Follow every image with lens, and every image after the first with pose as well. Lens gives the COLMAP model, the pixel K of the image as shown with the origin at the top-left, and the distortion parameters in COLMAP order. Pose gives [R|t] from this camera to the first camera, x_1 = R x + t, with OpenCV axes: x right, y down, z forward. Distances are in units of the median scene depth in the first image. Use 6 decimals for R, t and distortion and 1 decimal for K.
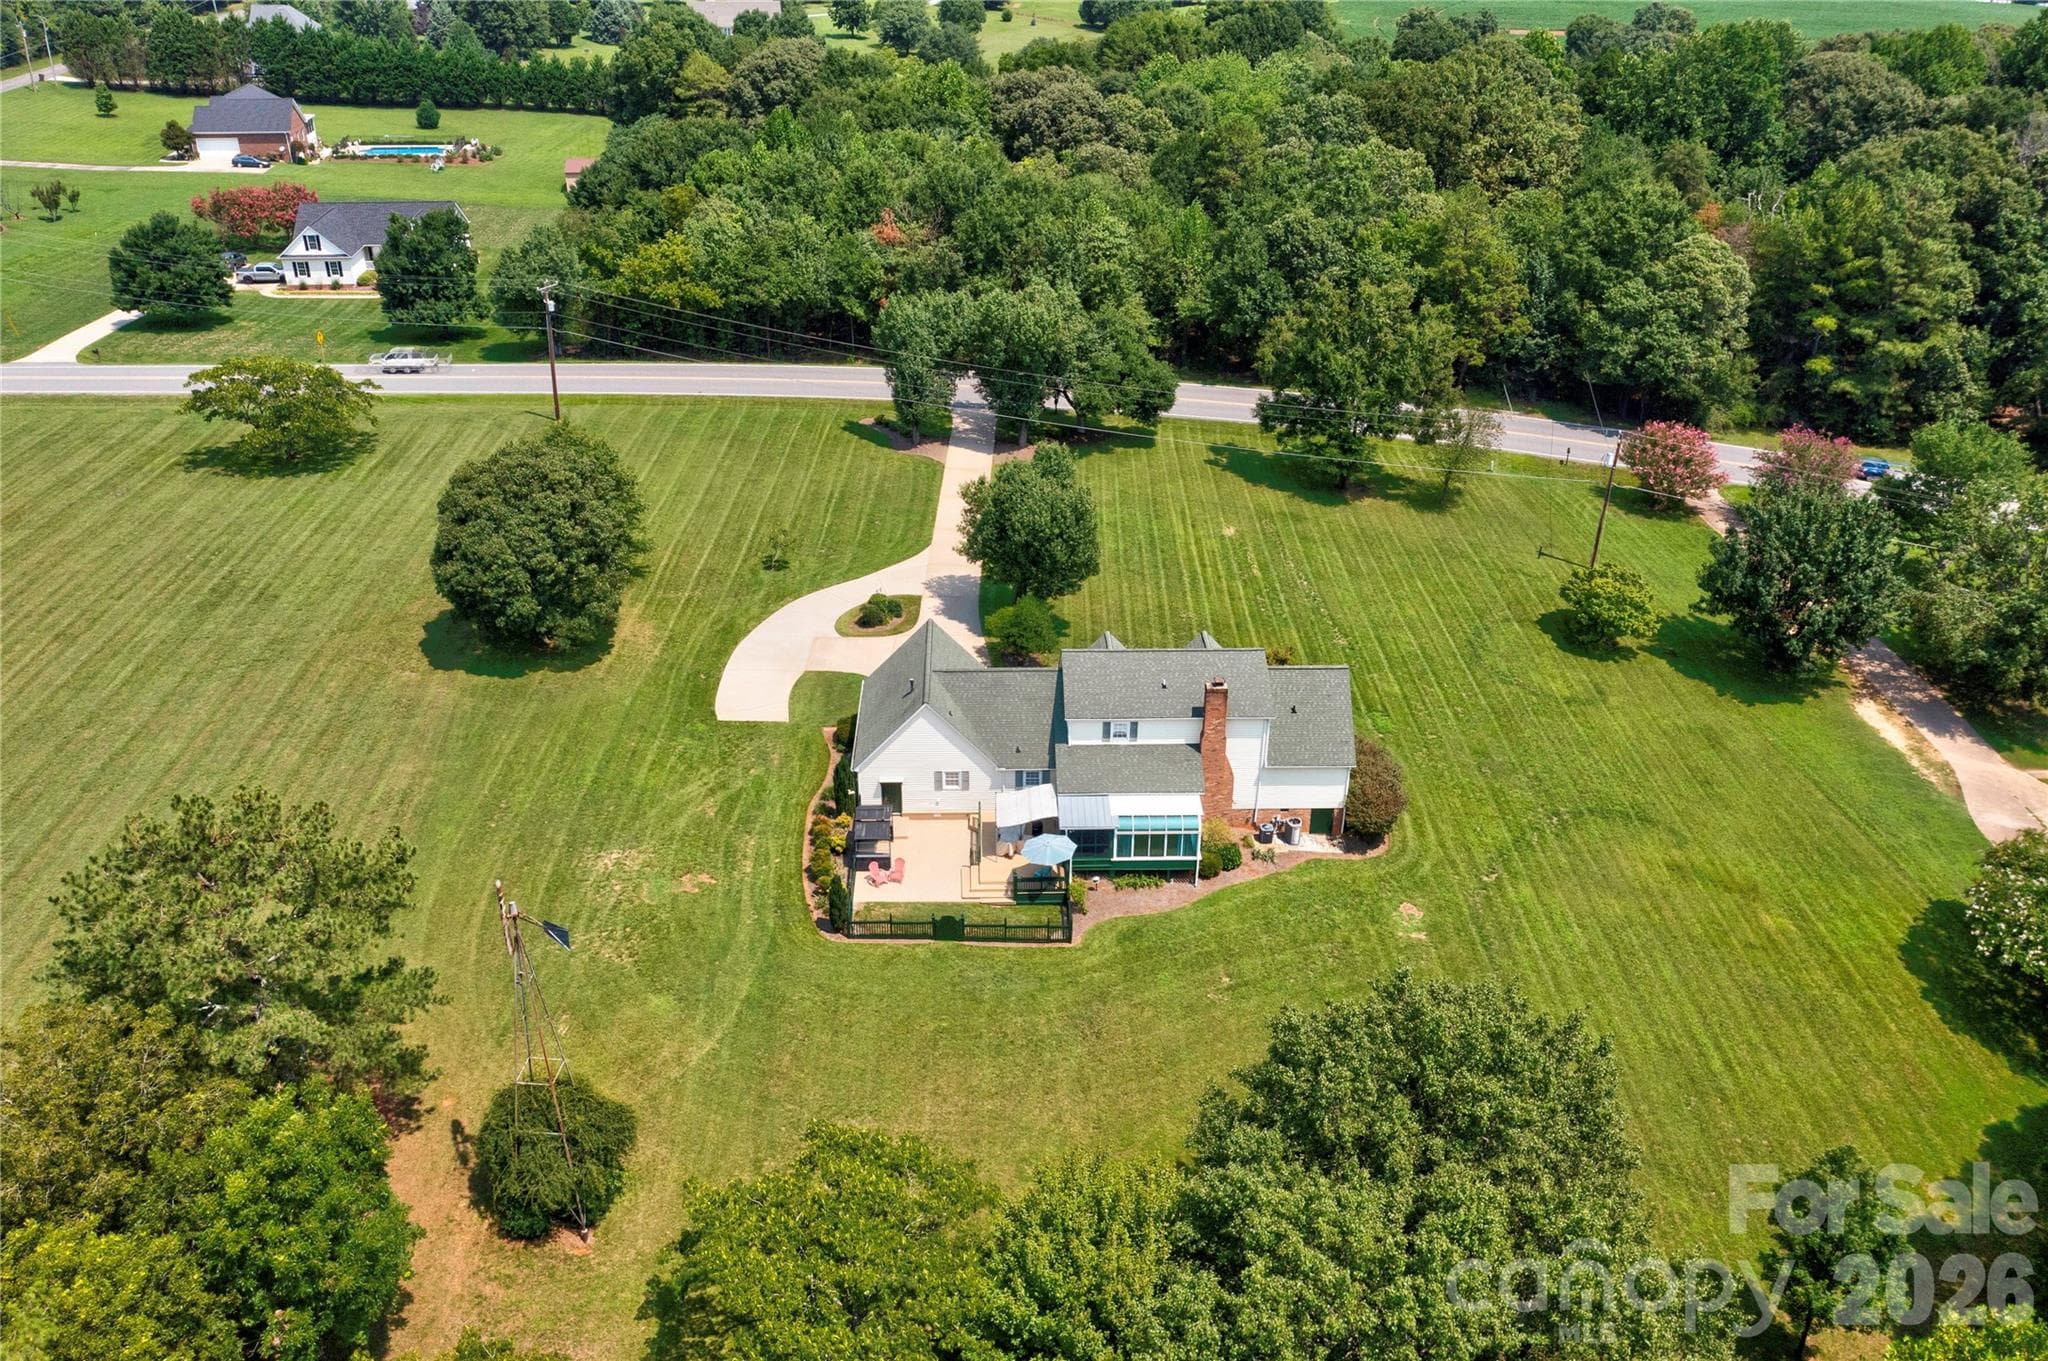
lens RADIAL K [[1710.2, 0, 1020.6], [0, 1710.2, 674.6], [0, 0, 1]] dist [0.010077, 0.028246]
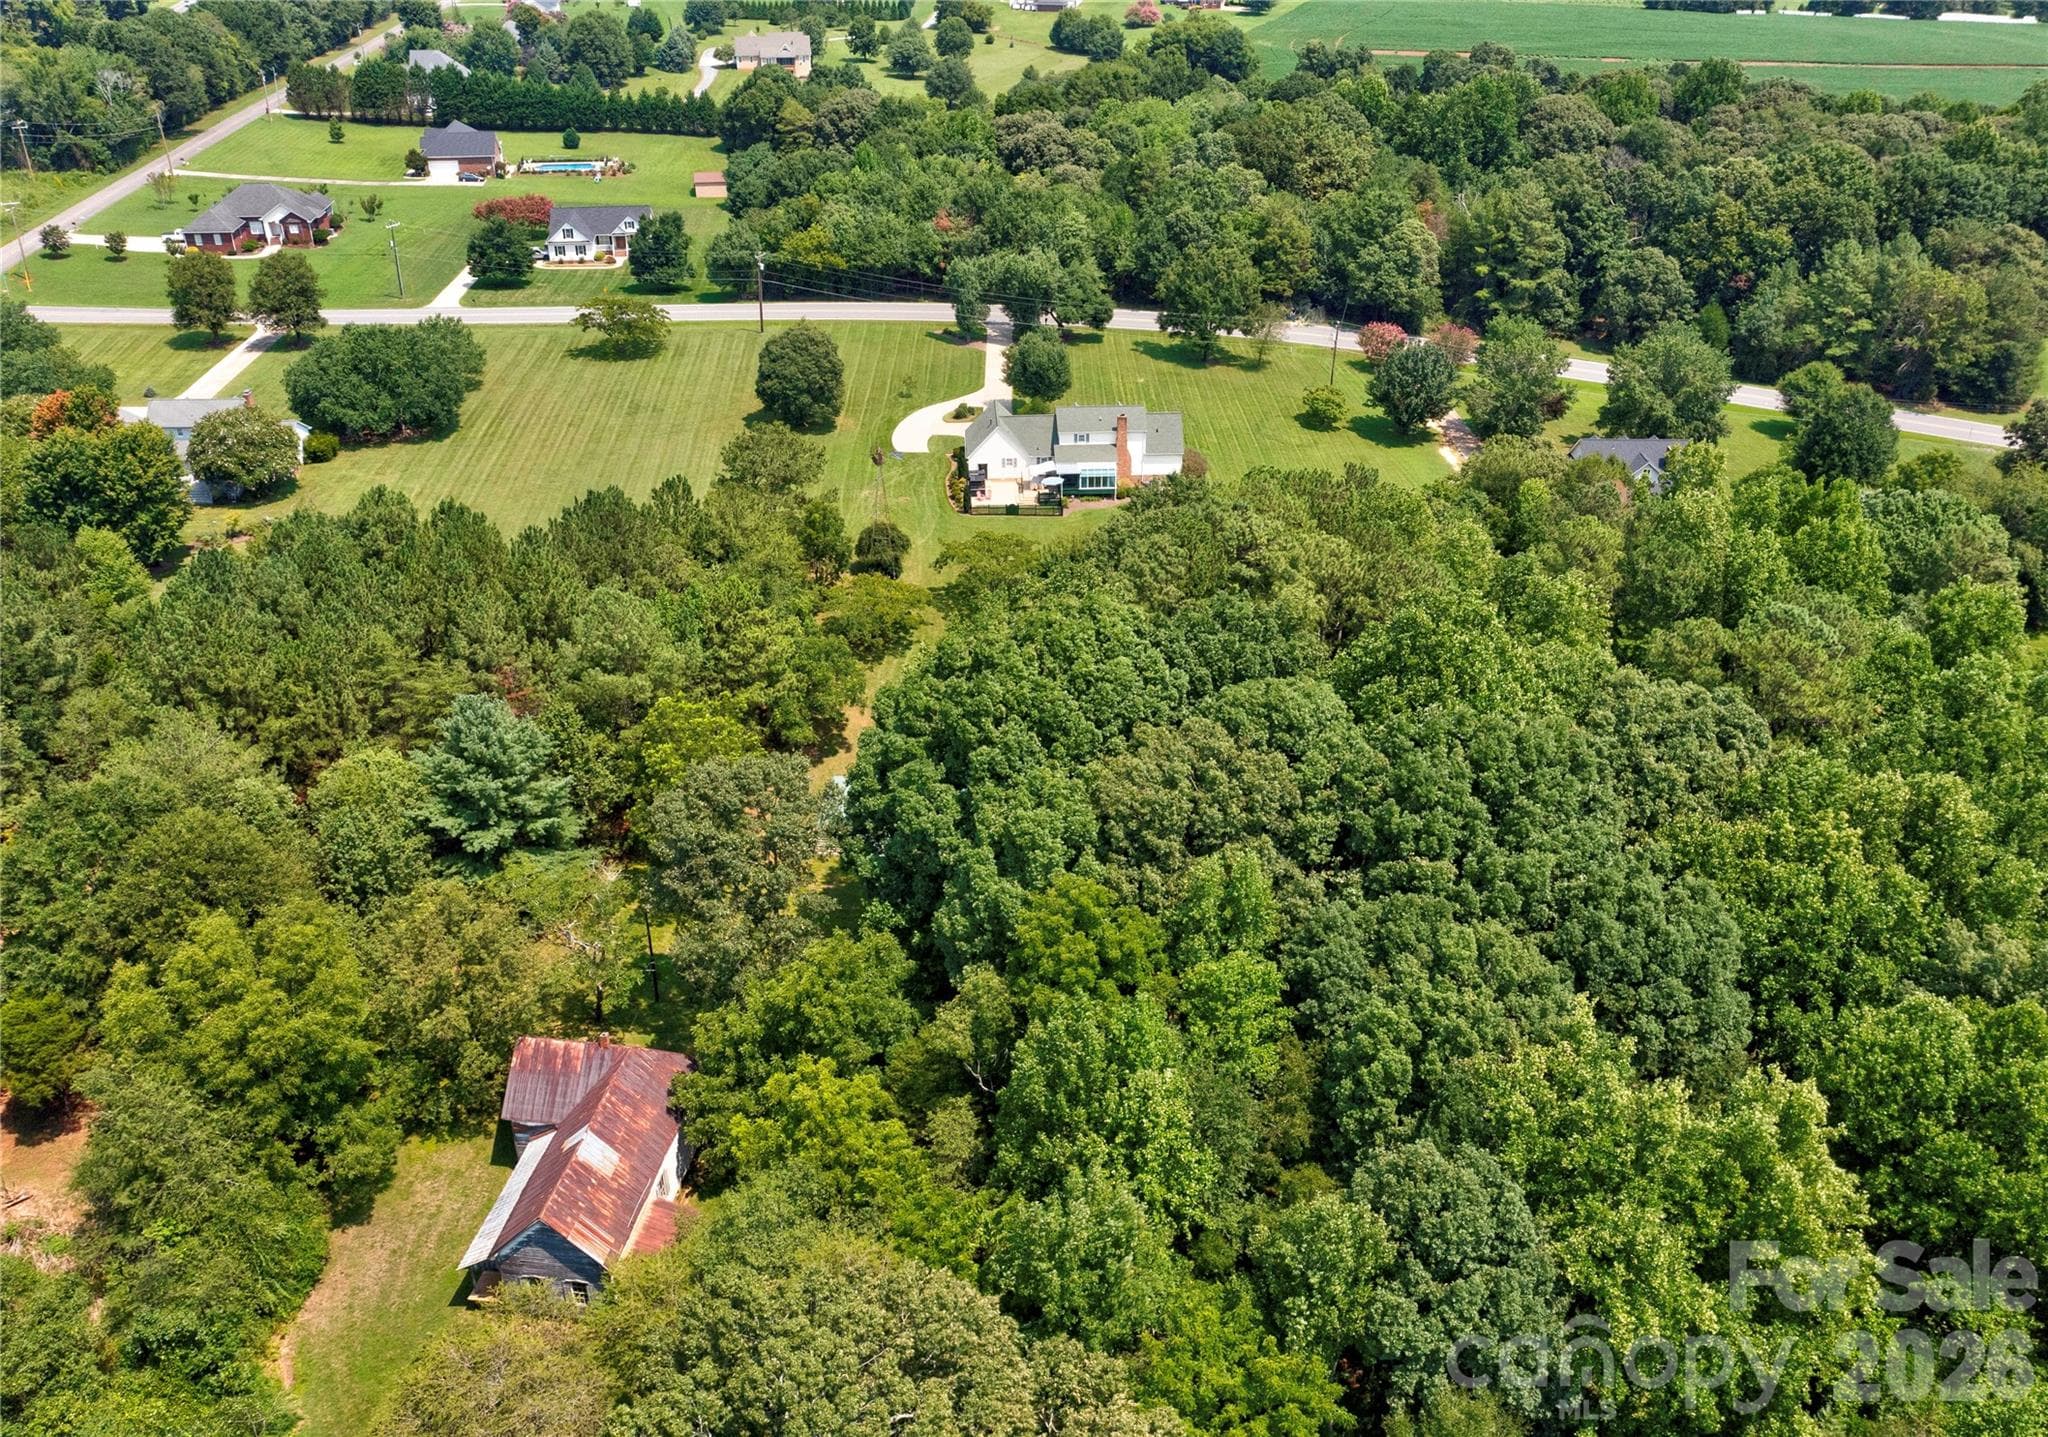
lens RADIAL K [[2046.7, 0, 1099.0], [0, 2046.7, 773.9], [0, 0, 1]] dist [0.024567, 0.000000]
pose [[0.998390, -0.025132, 0.050856, -0.043822], [0.024502, 0.999616, 0.012981, 0.278723], [-0.051162, -0.011714, 0.998622, -1.098417]]
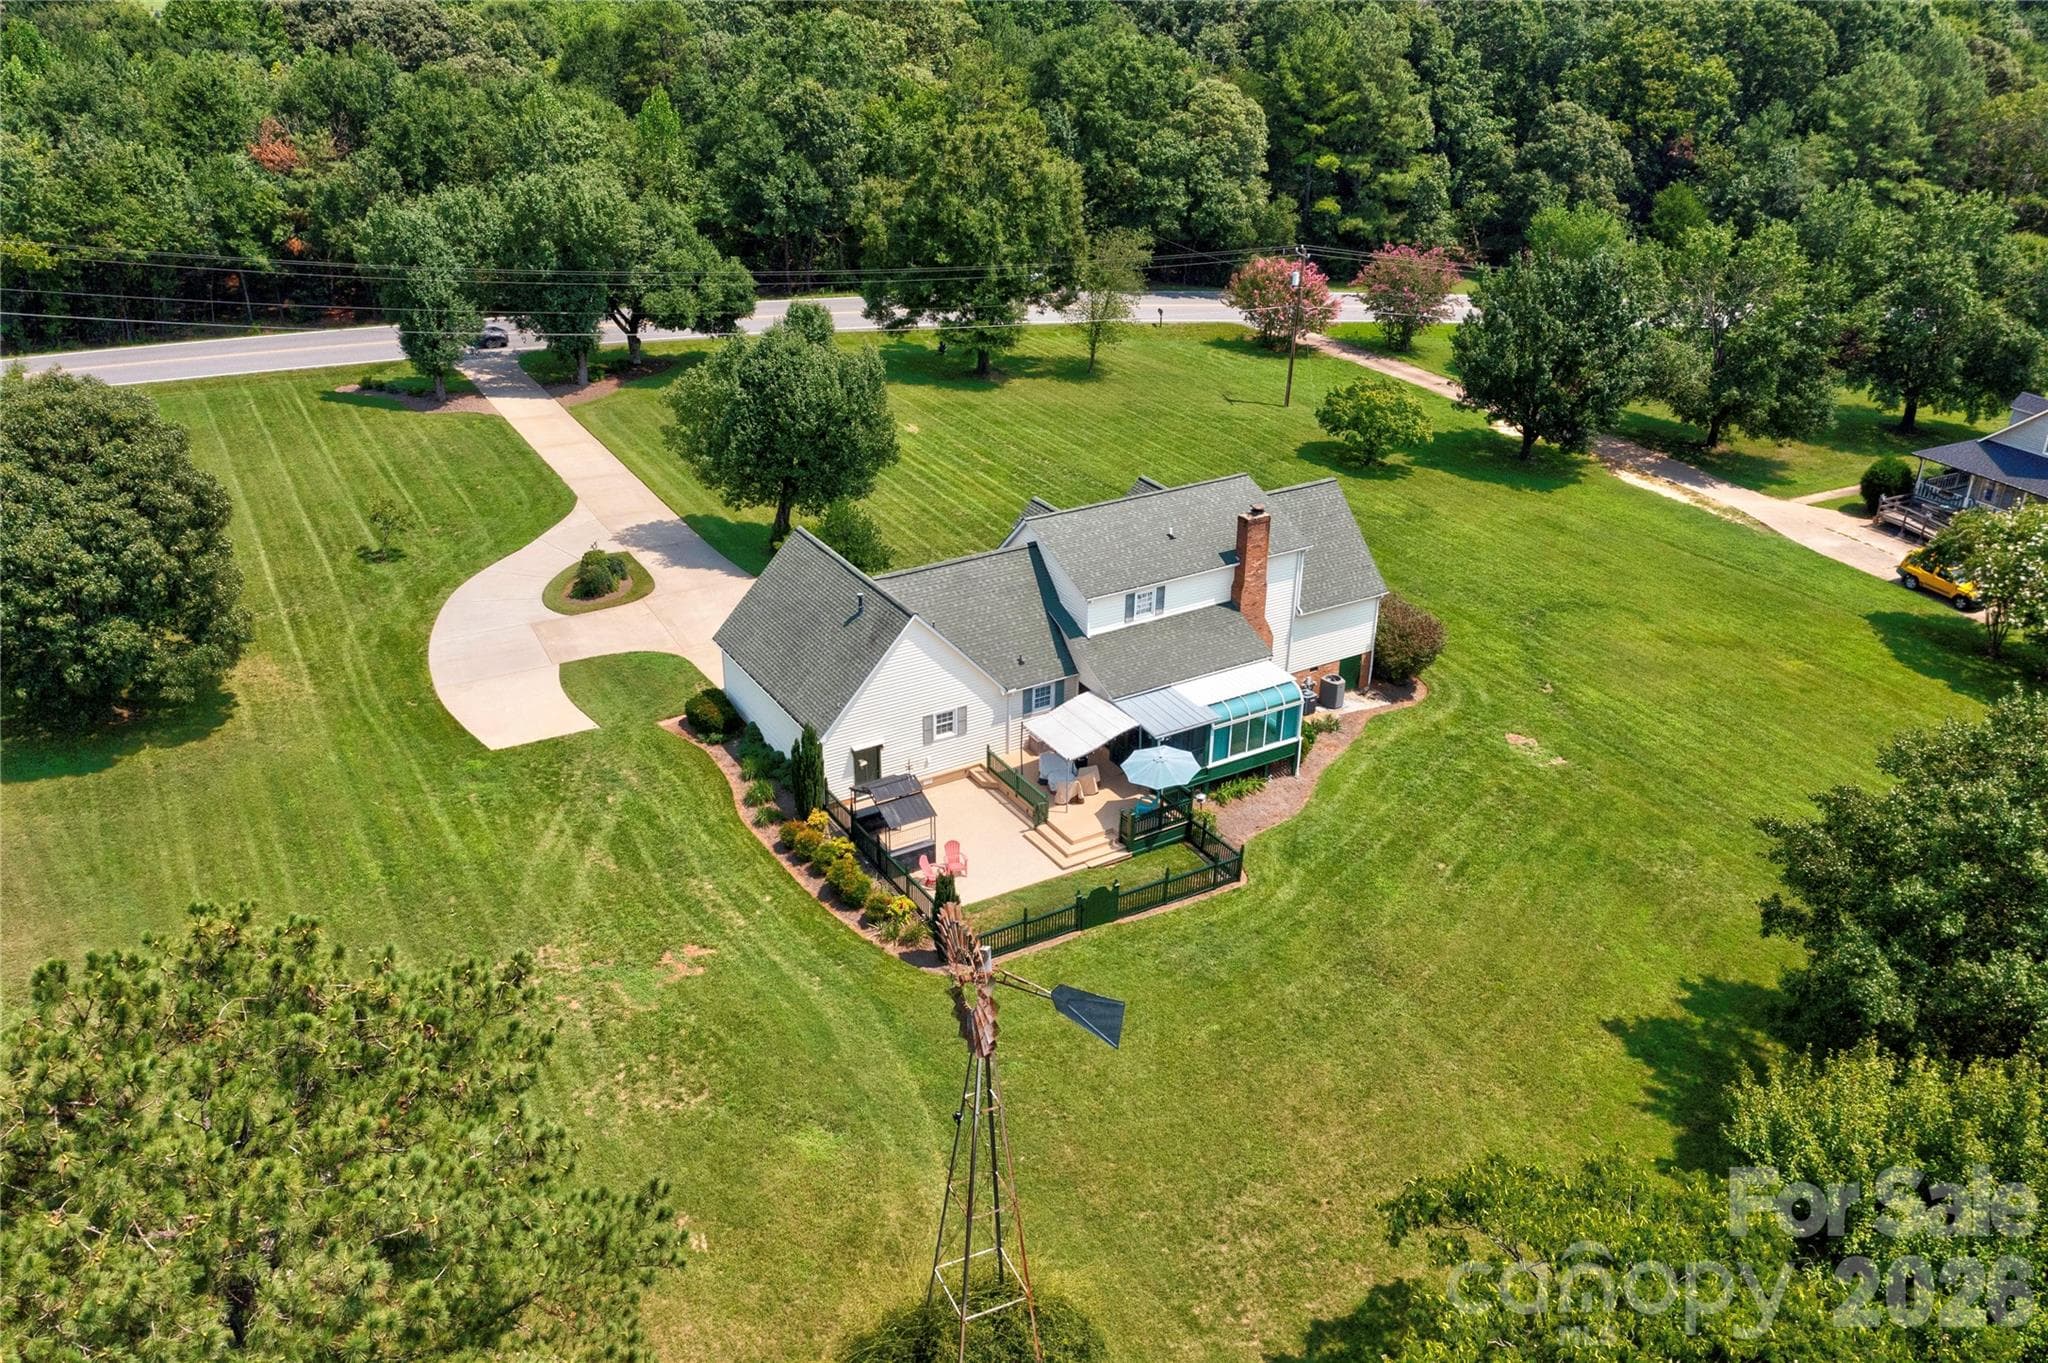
lens RADIAL K [[1710.2, 0, 1025.2], [0, 1710.2, 682.3], [0, 0, 1]] dist [0.010077, 0.028246]
pose [[0.861481, -0.216877, 0.459145, -0.203275], [0.231246, 0.972561, 0.025508, 0.021826], [-0.452079, 0.084200, 0.887995, 0.231081]]
